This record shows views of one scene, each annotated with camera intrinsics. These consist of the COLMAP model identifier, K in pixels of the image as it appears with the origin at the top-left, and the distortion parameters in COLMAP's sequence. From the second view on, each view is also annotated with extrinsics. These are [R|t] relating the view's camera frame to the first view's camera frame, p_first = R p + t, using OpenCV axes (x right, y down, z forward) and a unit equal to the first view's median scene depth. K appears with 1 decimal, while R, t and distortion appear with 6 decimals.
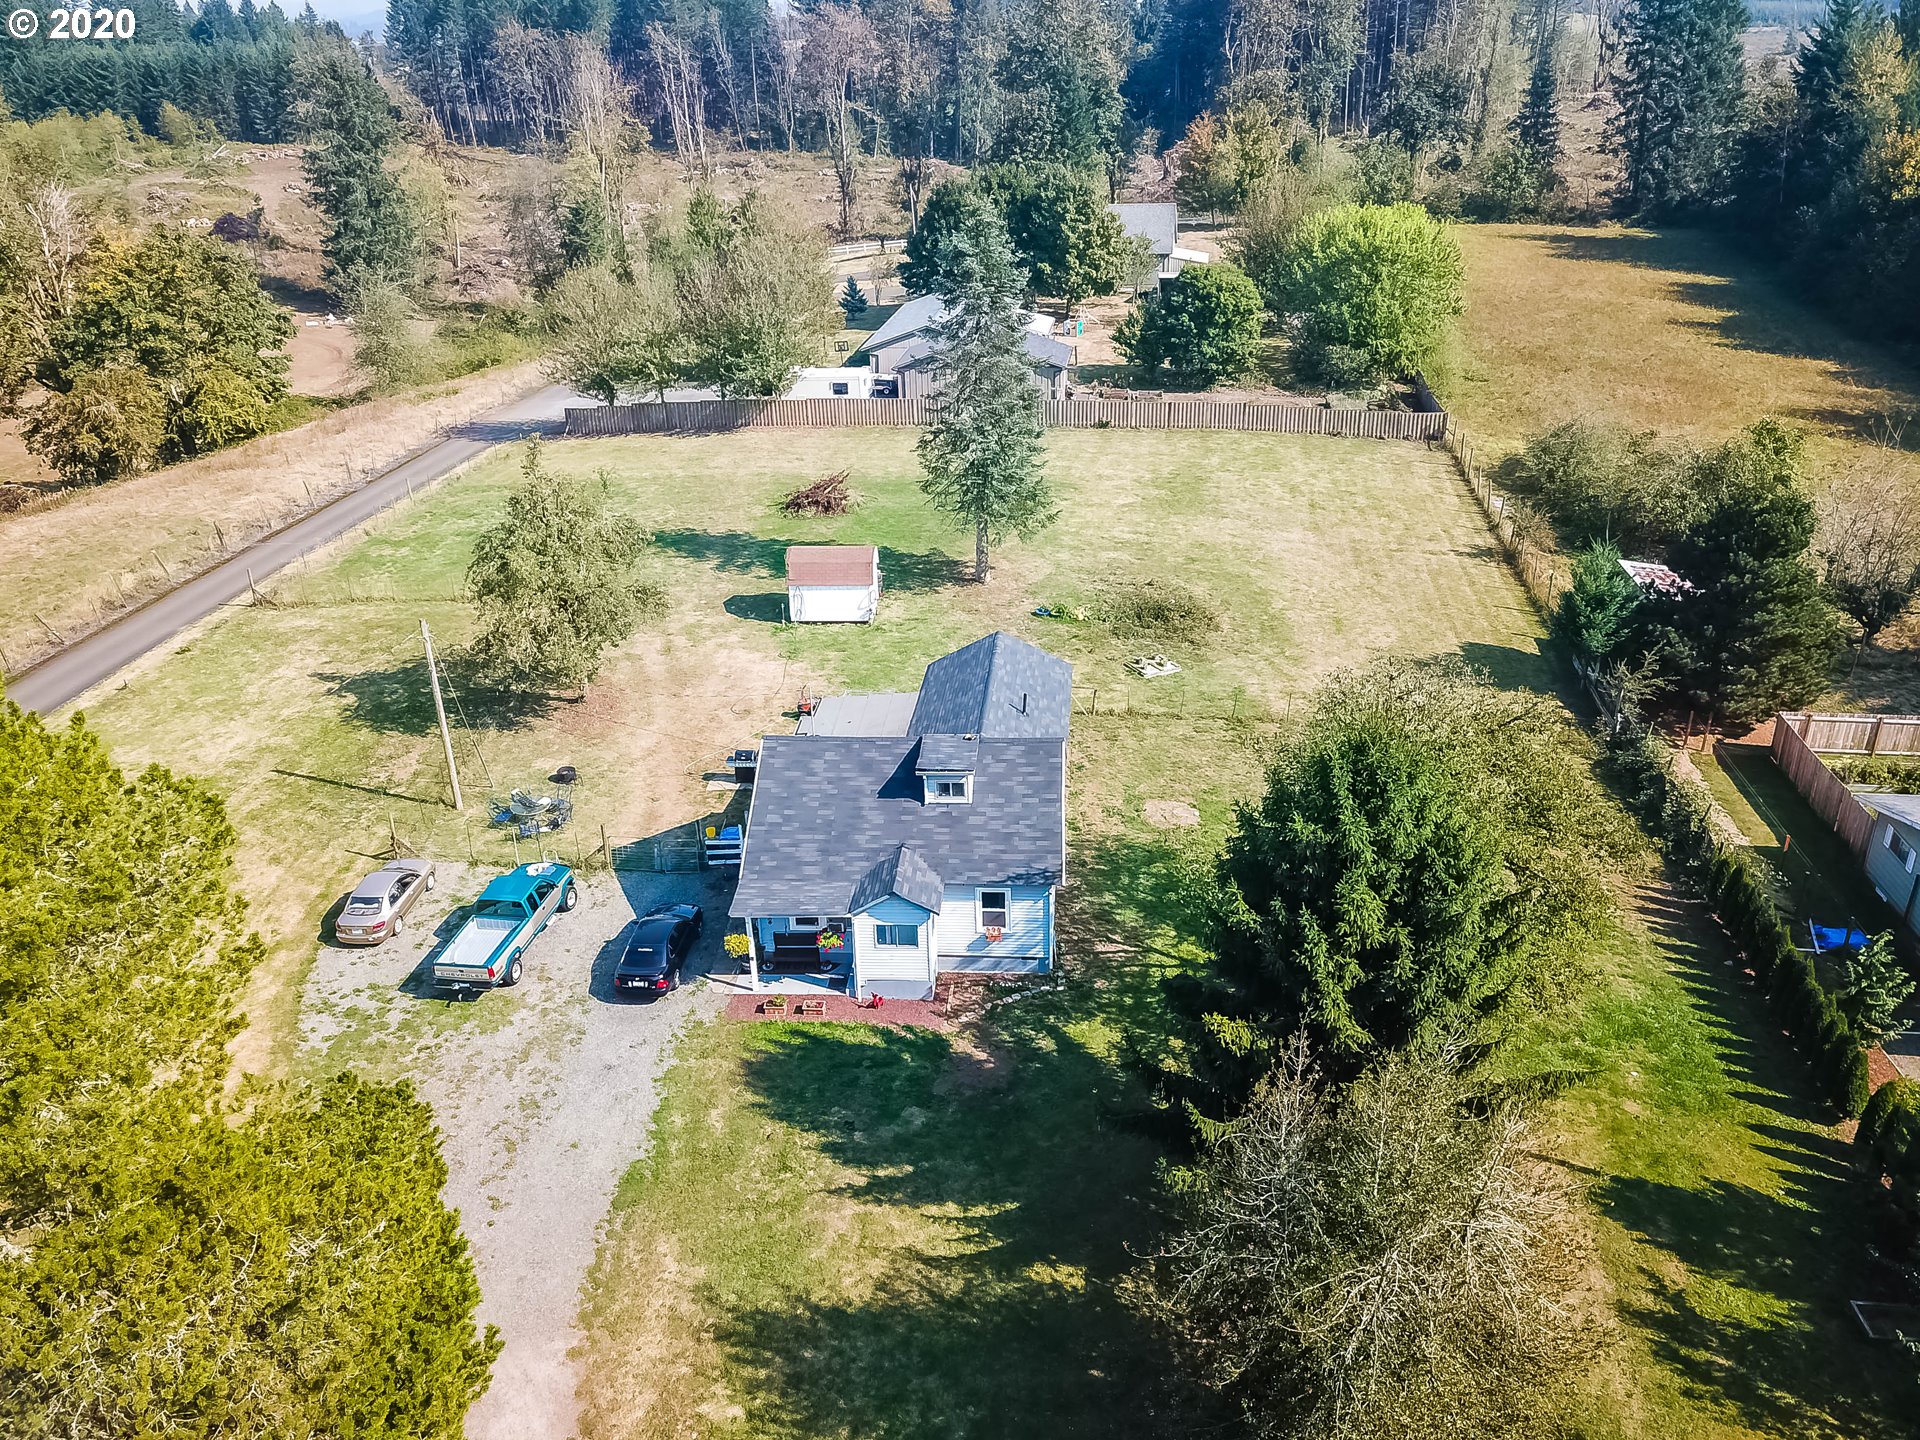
lens RADIAL K [[1466.3, 0, 954.5], [0, 1466.3, 715.0], [0, 0, 1]] dist [0.035782, -0.005607]
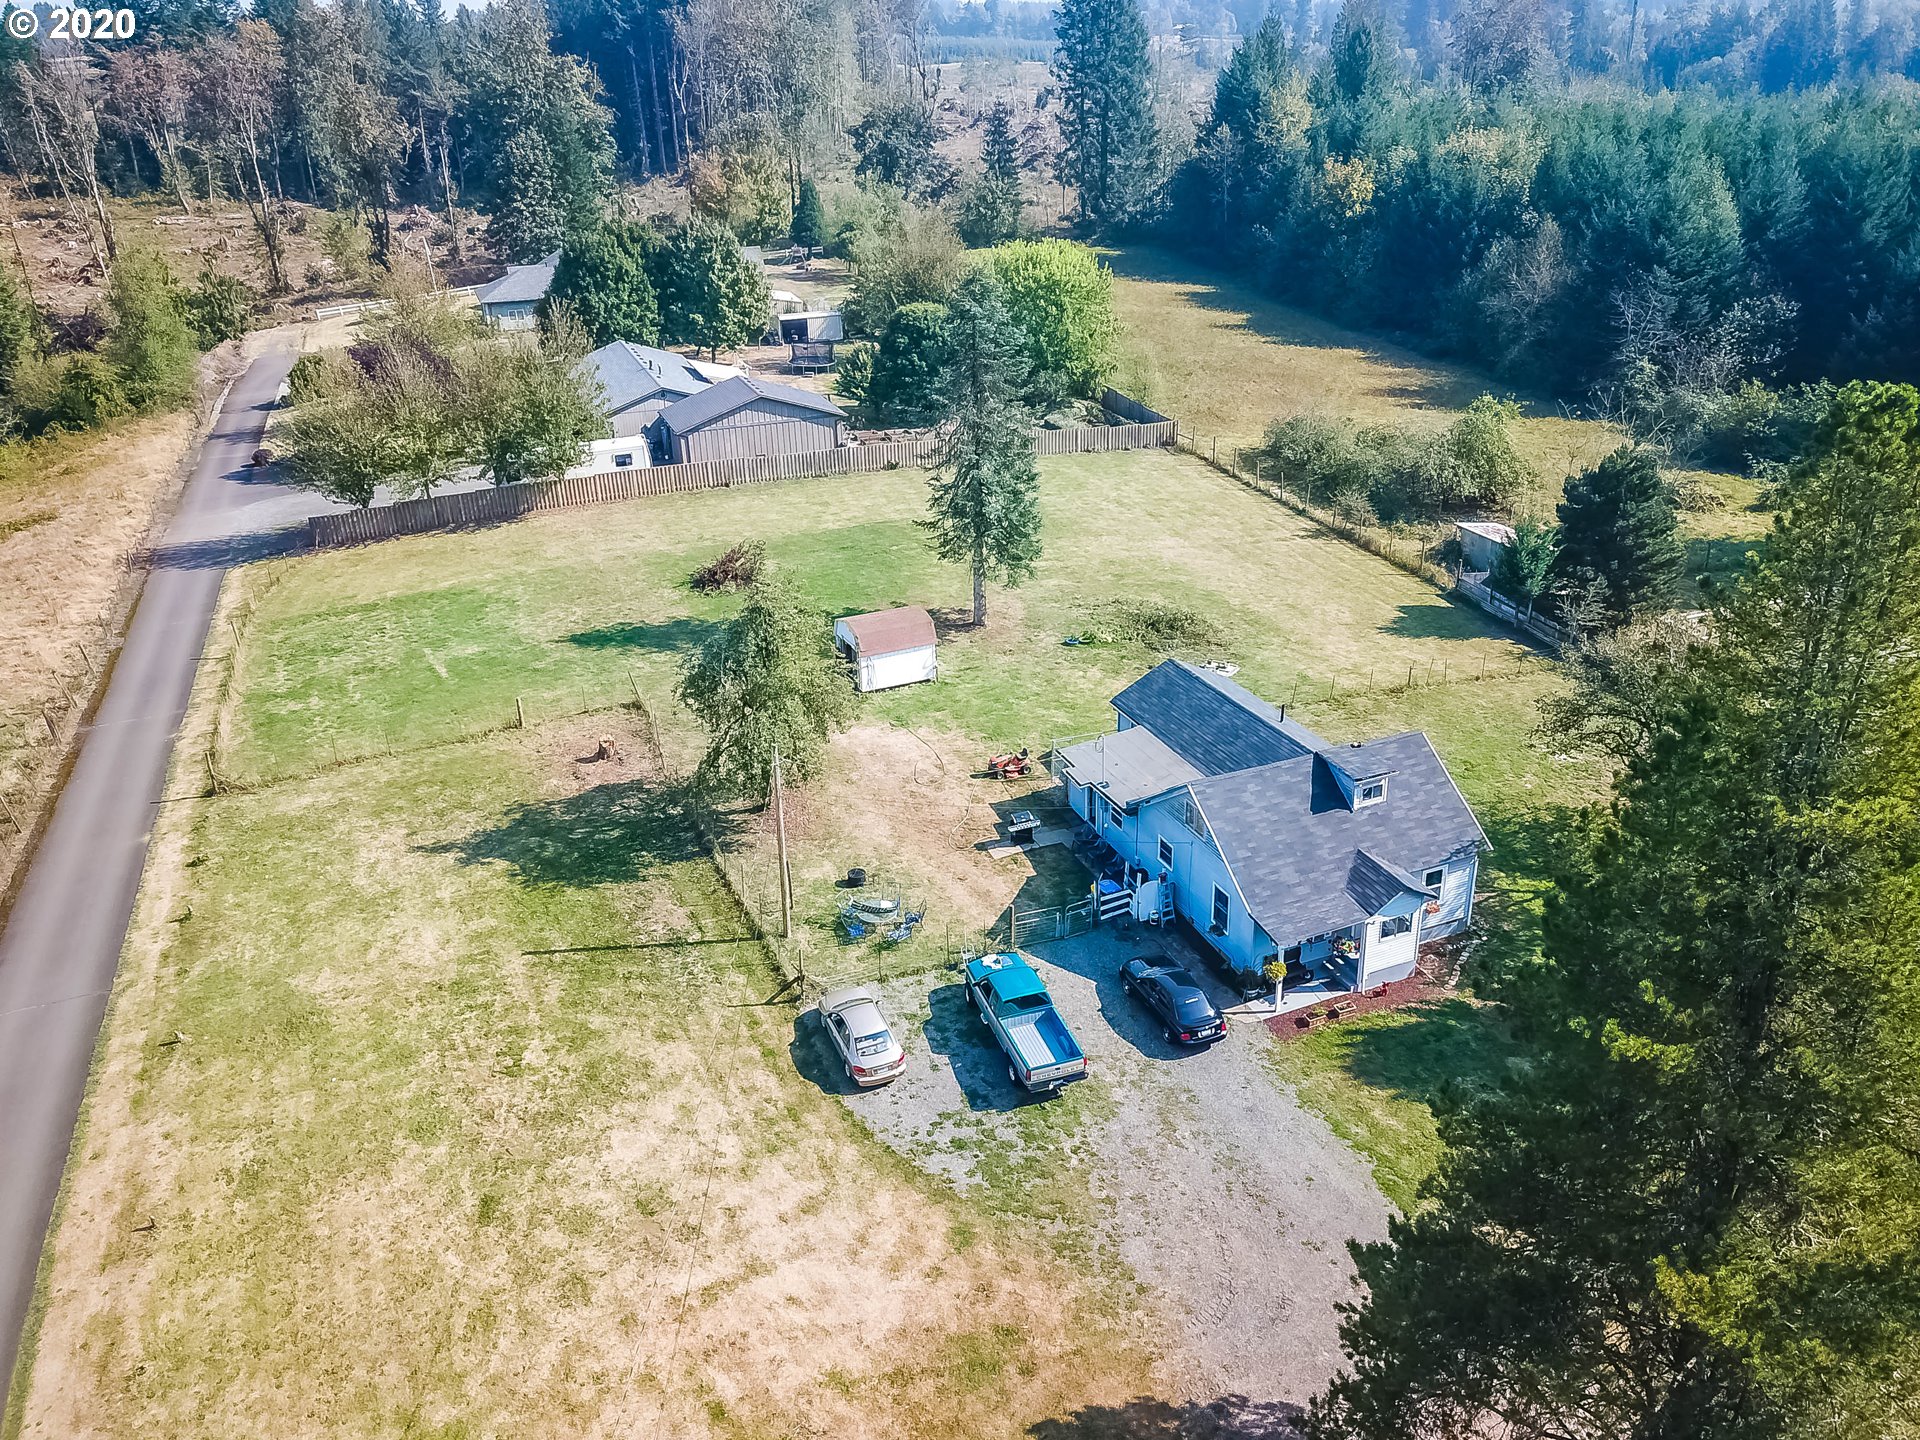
lens RADIAL K [[1466.3, 0, 950.3], [0, 1466.3, 728.3], [0, 0, 1]] dist [0.035782, -0.005607]
pose [[0.887248, -0.191879, 0.419492, -0.579870], [0.194466, 0.980209, 0.037049, -0.078506], [-0.418299, 0.048705, 0.907003, 0.081563]]
